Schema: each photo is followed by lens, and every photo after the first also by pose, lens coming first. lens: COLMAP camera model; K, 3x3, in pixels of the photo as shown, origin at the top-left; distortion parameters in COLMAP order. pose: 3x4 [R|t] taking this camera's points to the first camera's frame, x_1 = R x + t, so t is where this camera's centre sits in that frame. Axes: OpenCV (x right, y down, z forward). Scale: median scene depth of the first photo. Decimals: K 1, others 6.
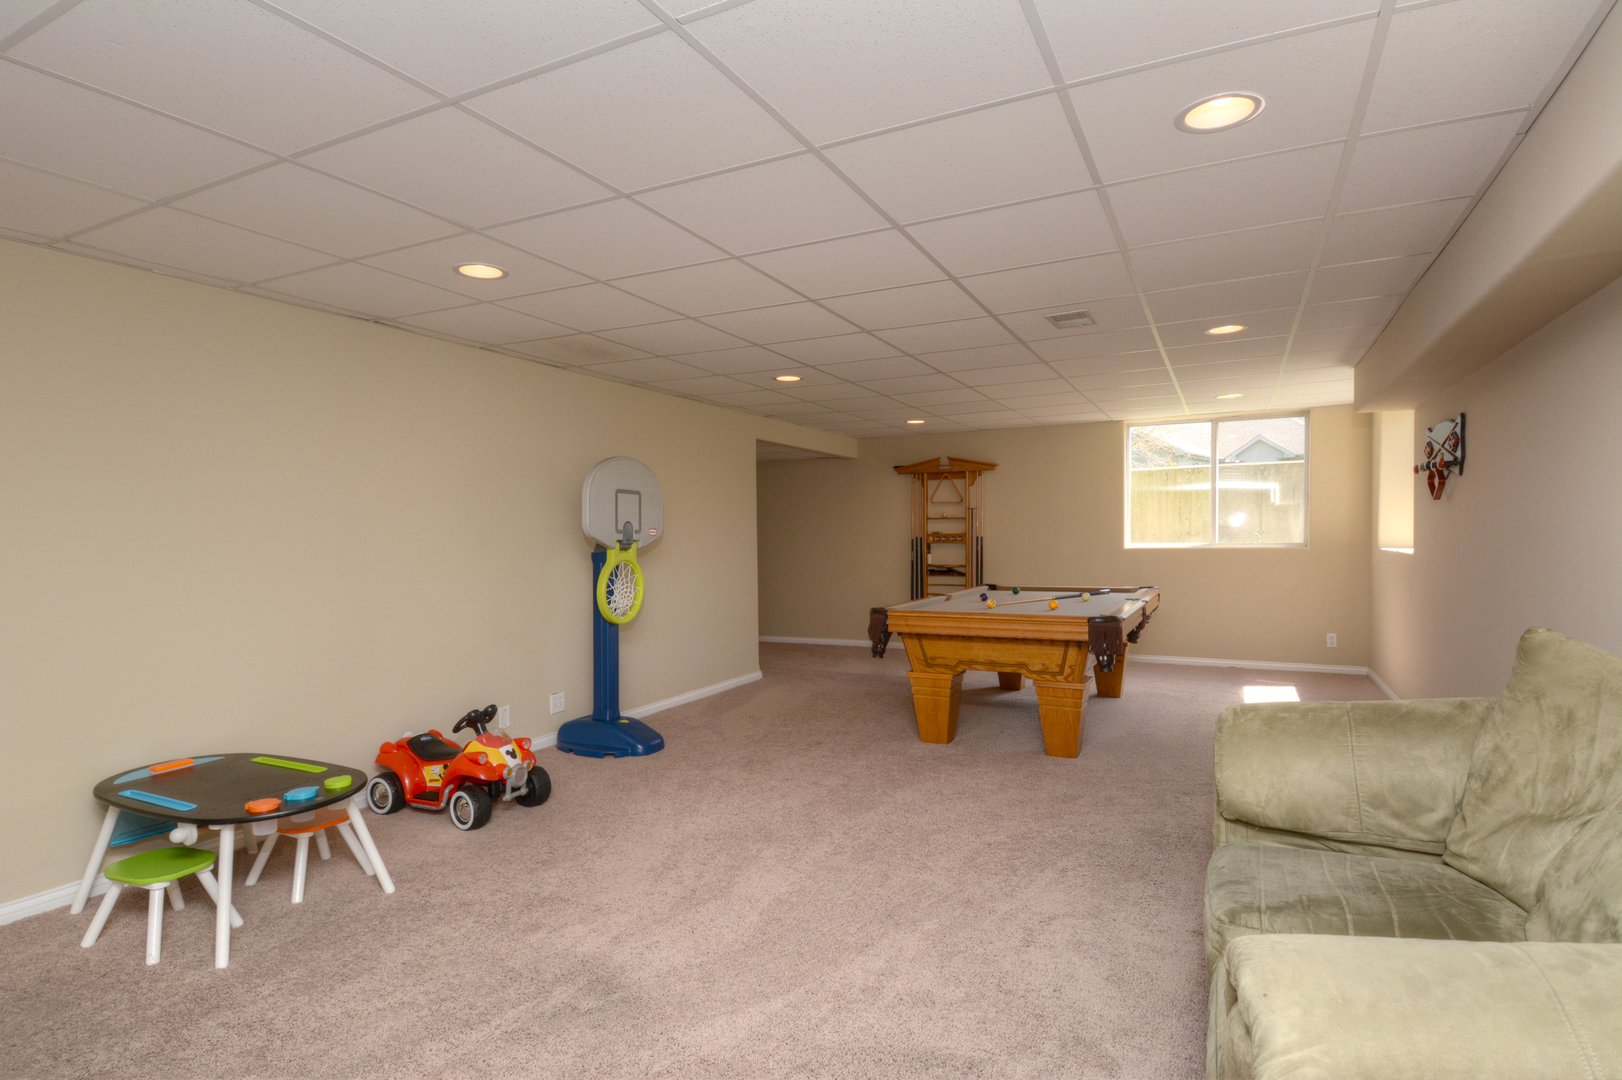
lens RADIAL K [[846.9, 0, 798.7], [0, 846.9, 540.1], [0, 0, 1]] dist [0.019151, -0.028105]
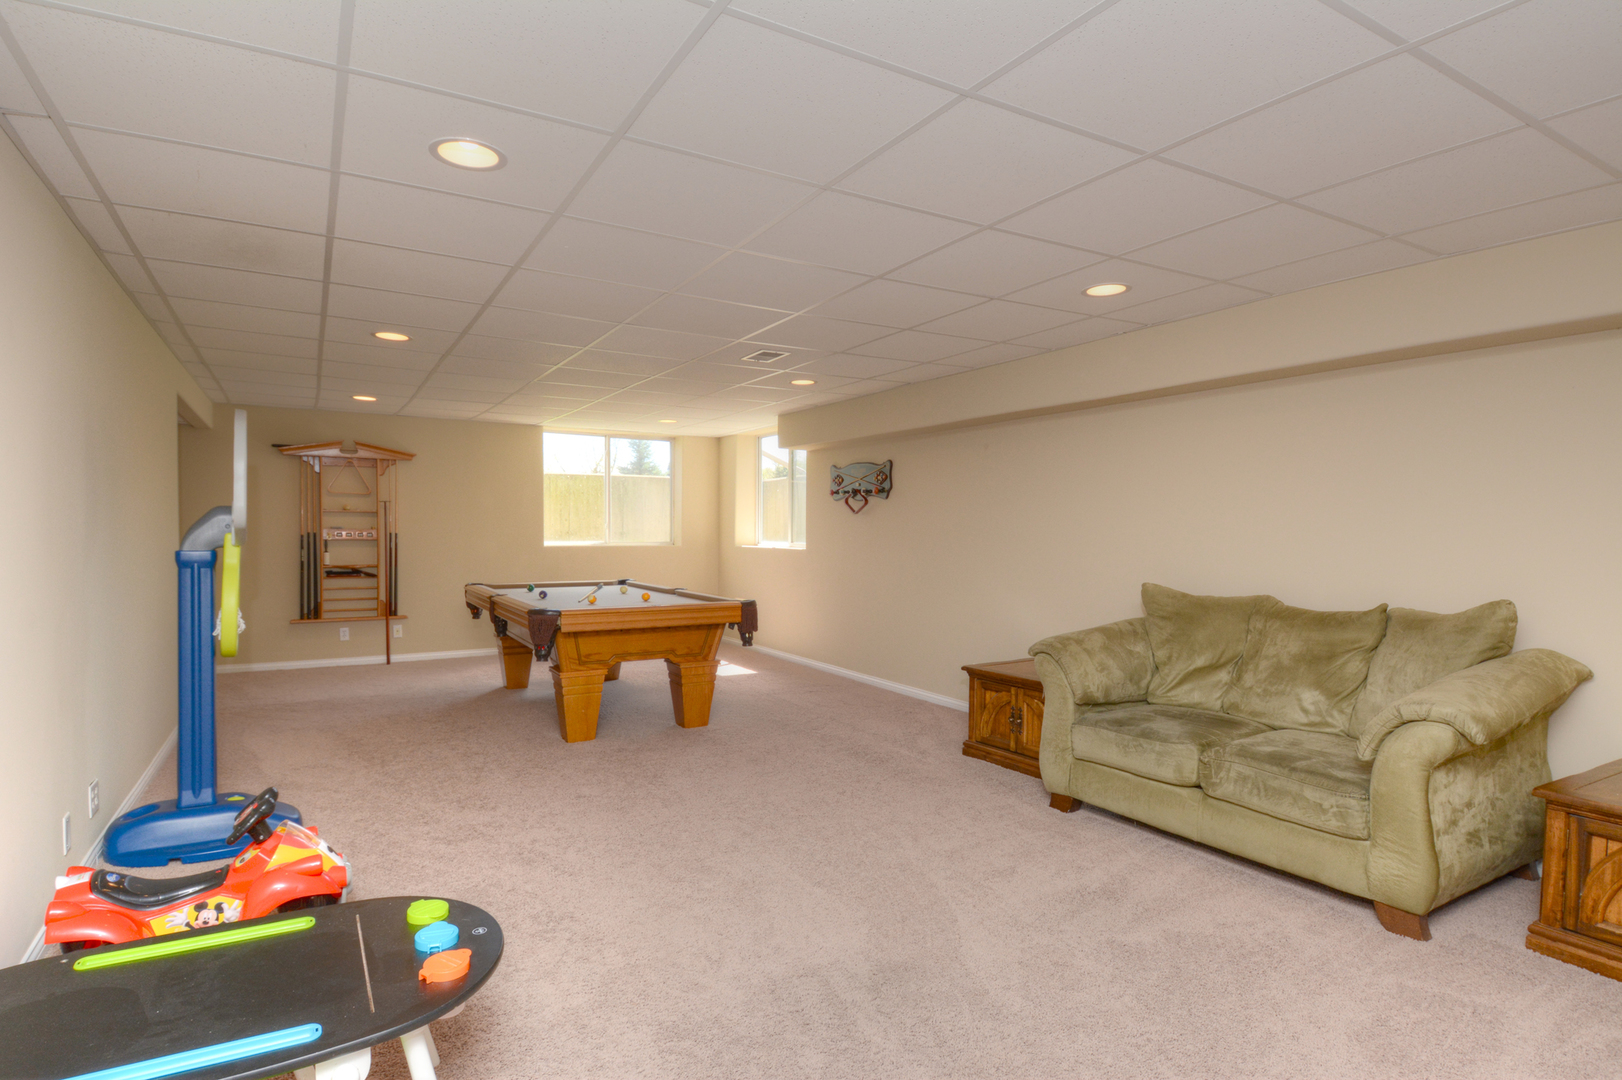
lens RADIAL K [[846.9, 0, 798.0], [0, 846.9, 542.7], [0, 0, 1]] dist [0.019151, -0.028105]
pose [[0.534931, 0.005898, 0.844875, -0.501106], [-0.007821, 0.999967, -0.002029, 0.006696], [-0.844859, -0.005523, 0.534960, 0.237345]]
